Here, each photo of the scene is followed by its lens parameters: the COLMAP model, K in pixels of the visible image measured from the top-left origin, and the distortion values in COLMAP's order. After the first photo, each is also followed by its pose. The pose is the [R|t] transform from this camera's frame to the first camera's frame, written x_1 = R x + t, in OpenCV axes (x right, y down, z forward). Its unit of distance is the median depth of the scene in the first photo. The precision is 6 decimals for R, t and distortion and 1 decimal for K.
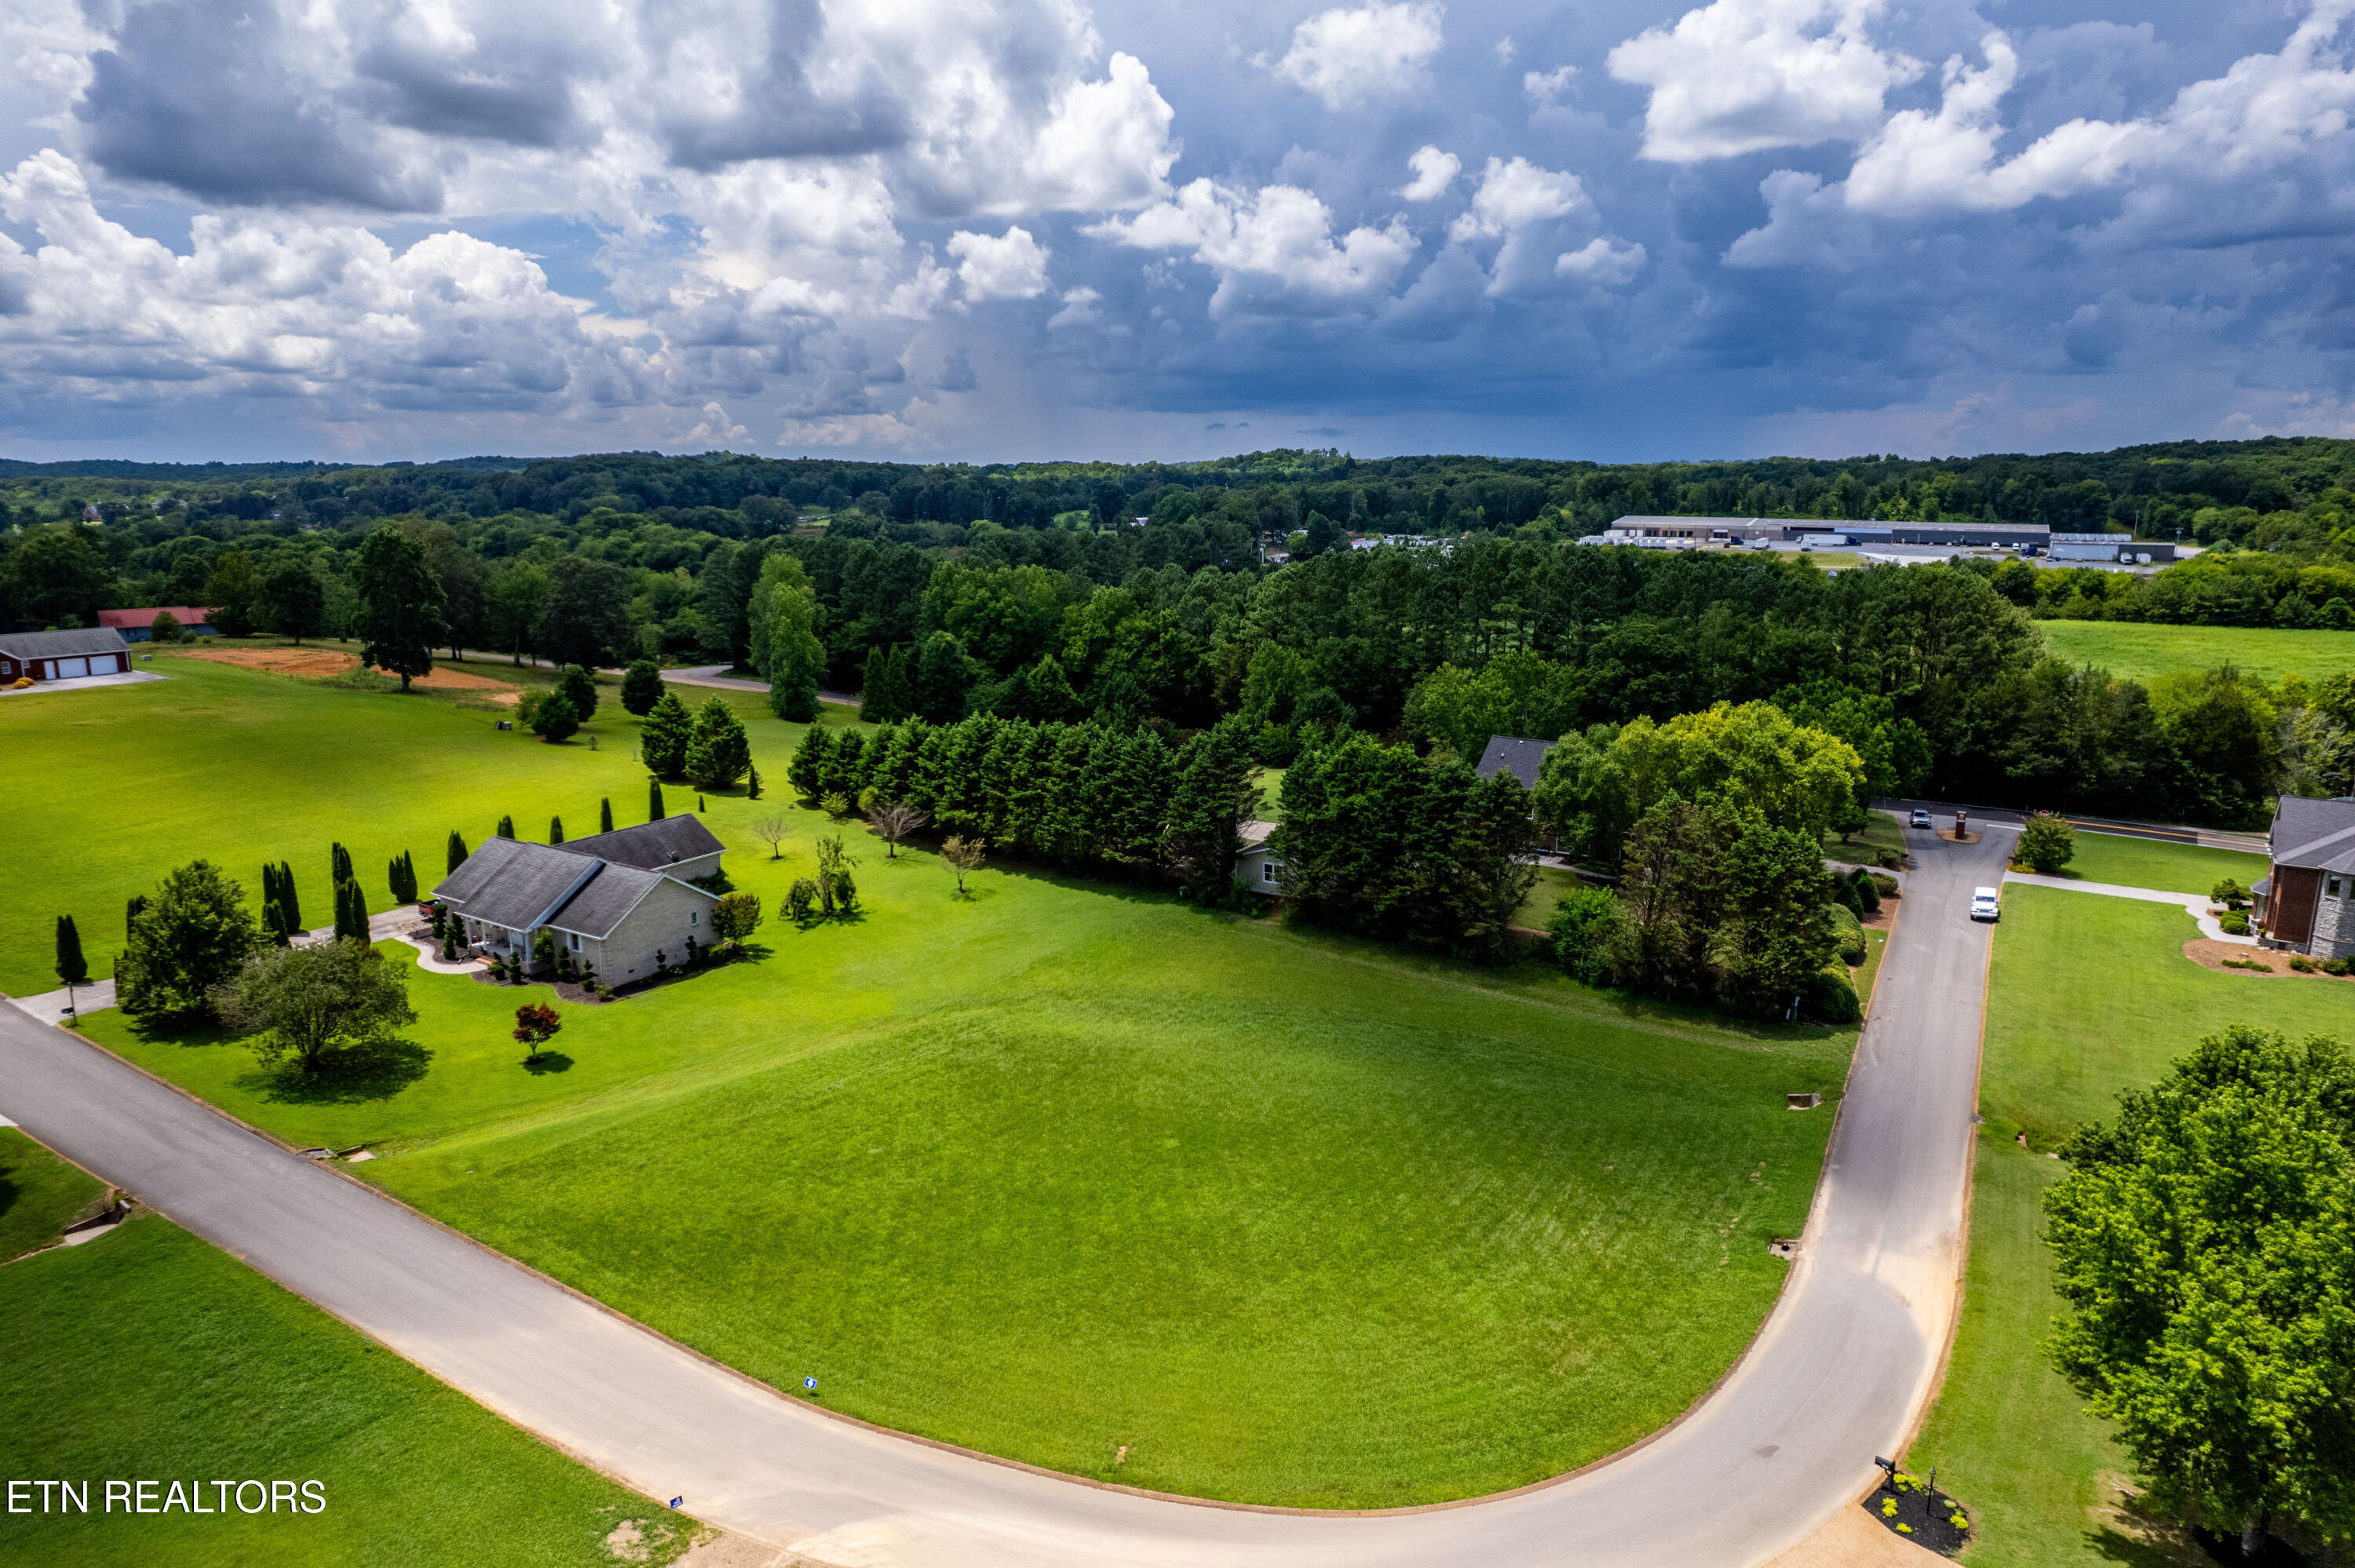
lens RADIAL K [[1484.4, 0, 1177.5], [0, 1484.4, 784.0], [0, 0, 1]] dist [-0.095576, 0.070751]
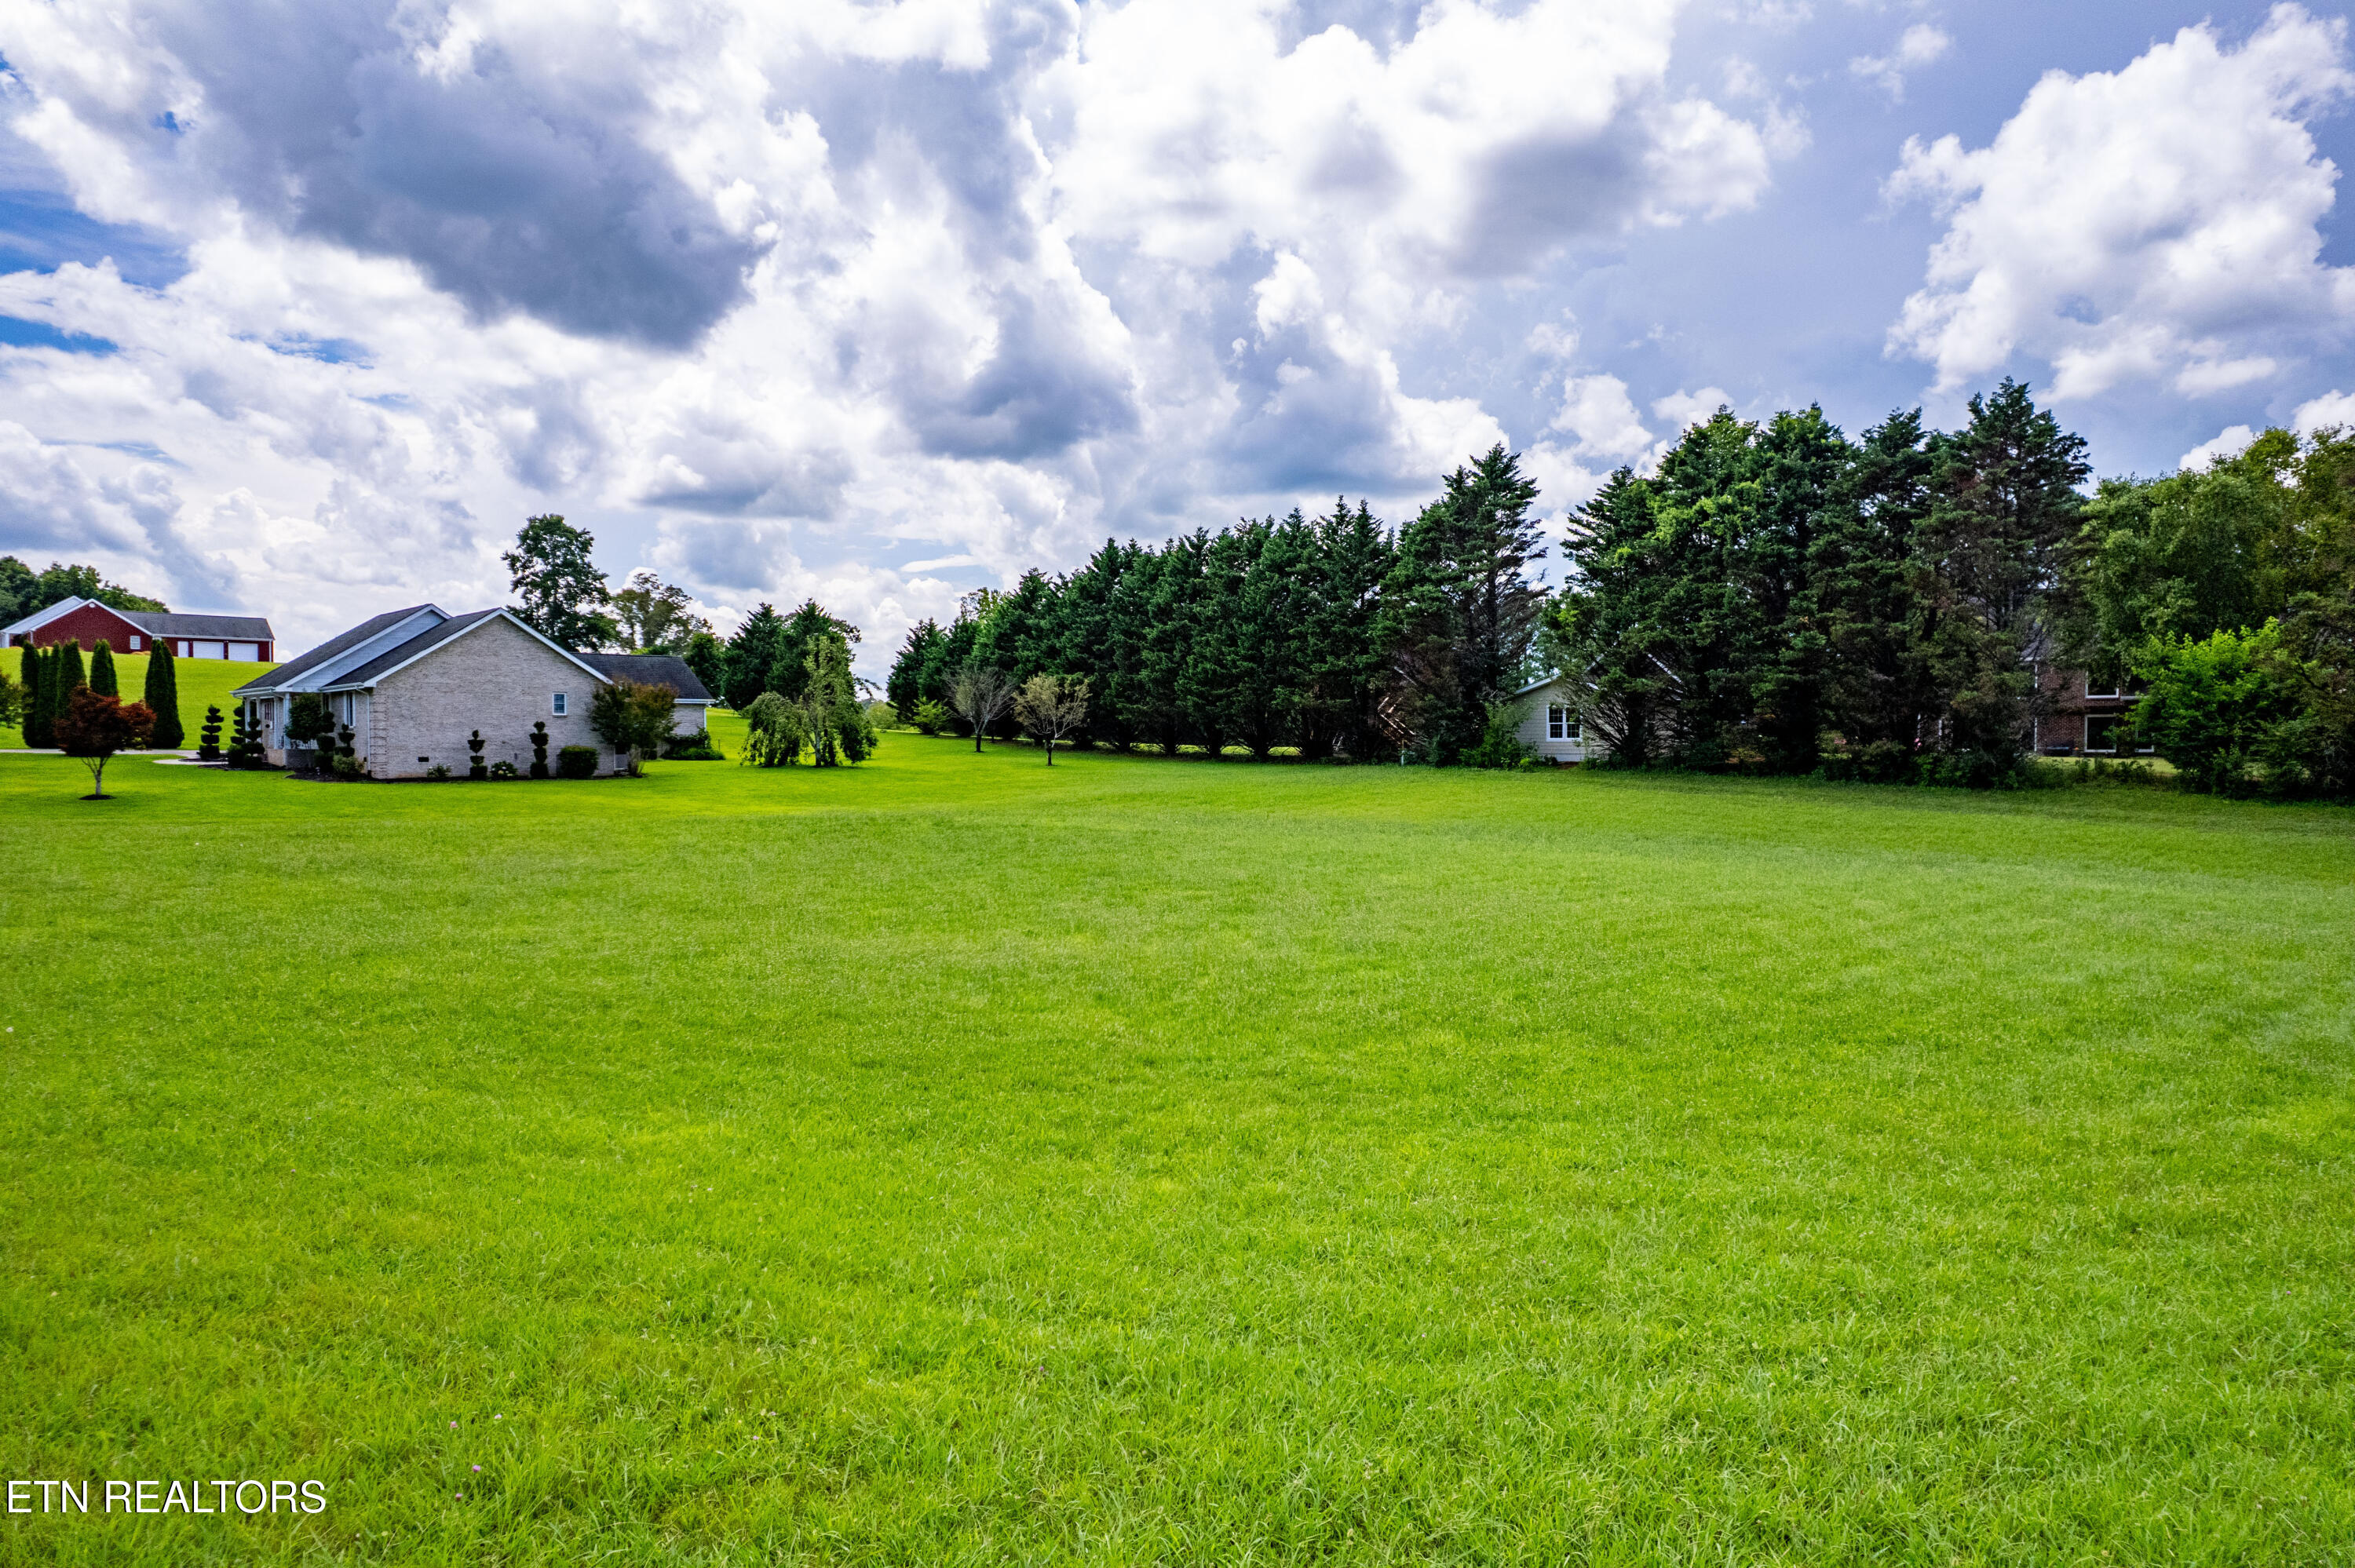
lens RADIAL K [[1484.4, 0, 1177.5], [0, 1484.4, 784.0], [0, 0, 1]] dist [-0.095576, 0.070751]
pose [[0.970880, 0.008089, -0.239430, 0.056043], [-0.052893, 0.982004, -0.181305, 0.193281], [0.233654, 0.188689, 0.953835, 0.431879]]
